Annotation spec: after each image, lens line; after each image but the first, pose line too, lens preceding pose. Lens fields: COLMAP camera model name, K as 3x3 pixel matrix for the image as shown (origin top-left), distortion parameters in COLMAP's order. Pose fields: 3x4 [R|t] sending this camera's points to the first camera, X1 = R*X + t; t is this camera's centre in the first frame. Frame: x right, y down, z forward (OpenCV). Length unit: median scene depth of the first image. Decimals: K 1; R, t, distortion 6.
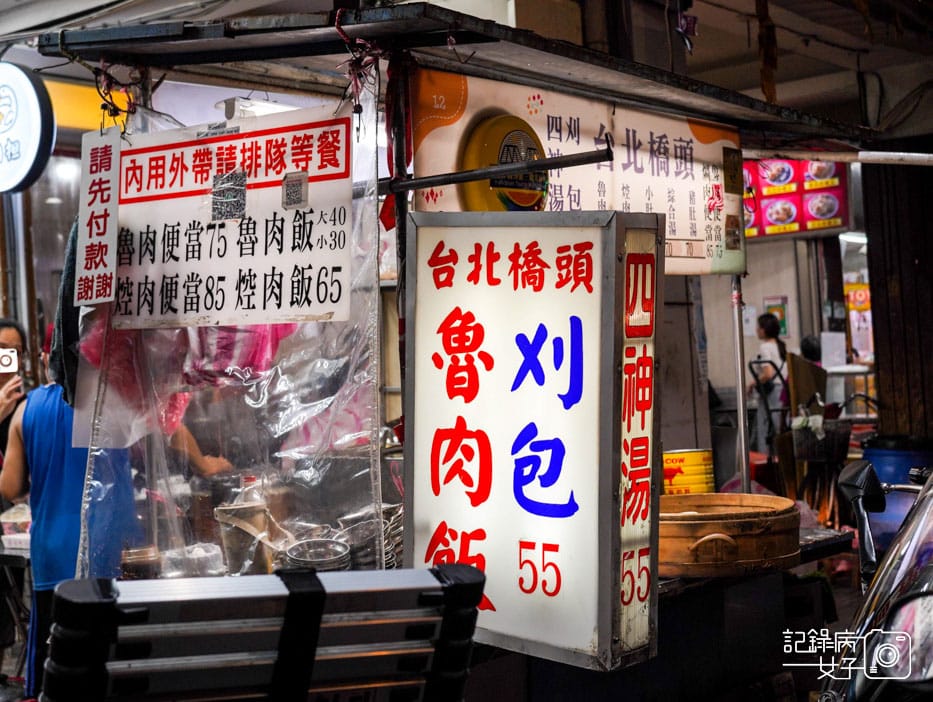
lens RADIAL K [[1472.0, 0, 466.5], [0, 1472.0, 351.0], [0, 0, 1]] dist [-0.012738, -0.011454]
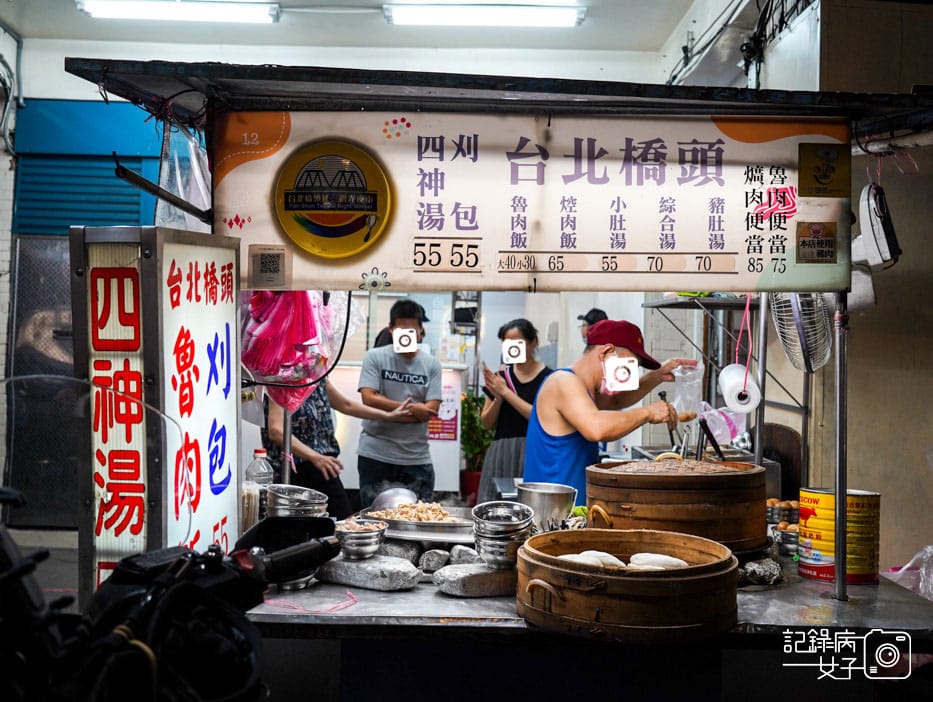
lens RADIAL K [[944.2, 0, 466.5], [0, 944.2, 351.0], [0, 0, 1]] dist [-0.007927, 0.004277]
pose [[0.607038, 0.046733, -0.793298, 0.756028], [-0.043938, 0.998716, 0.025213, -0.035305], [0.793457, 0.019551, 0.608312, 0.780914]]
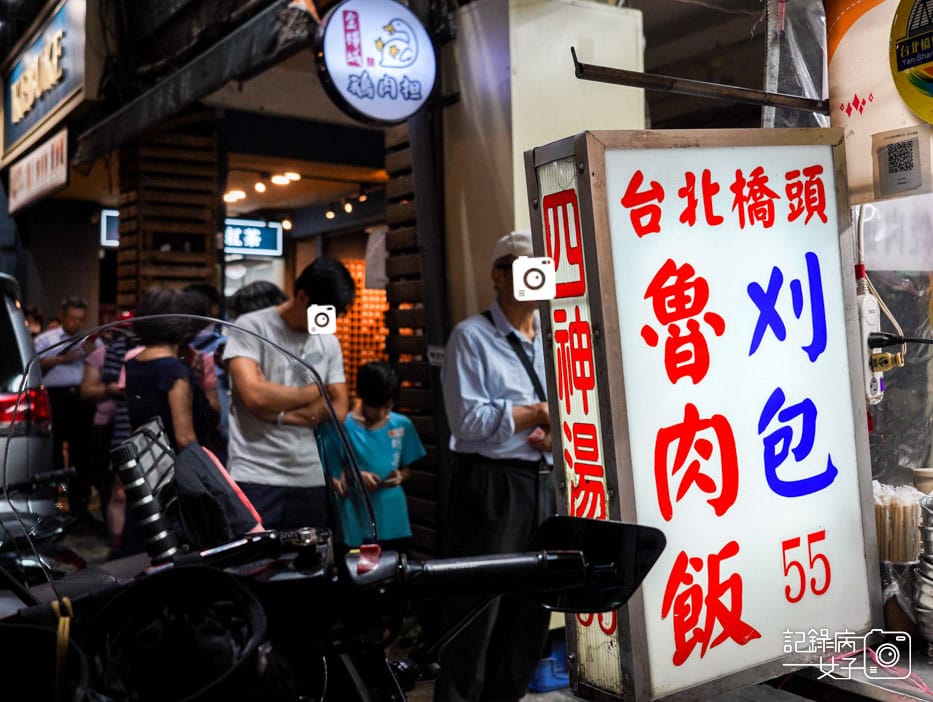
lens RADIAL K [[1112.9, 0, 466.5], [0, 1112.9, 351.0], [0, 0, 1]] dist [-0.003585, -0.011541]
pose [[-0.349740, 0.050798, -0.935469, 0.686751], [0.034050, 0.998558, 0.041494, -0.006900], [0.936228, -0.017340, -0.350965, 1.134412]]
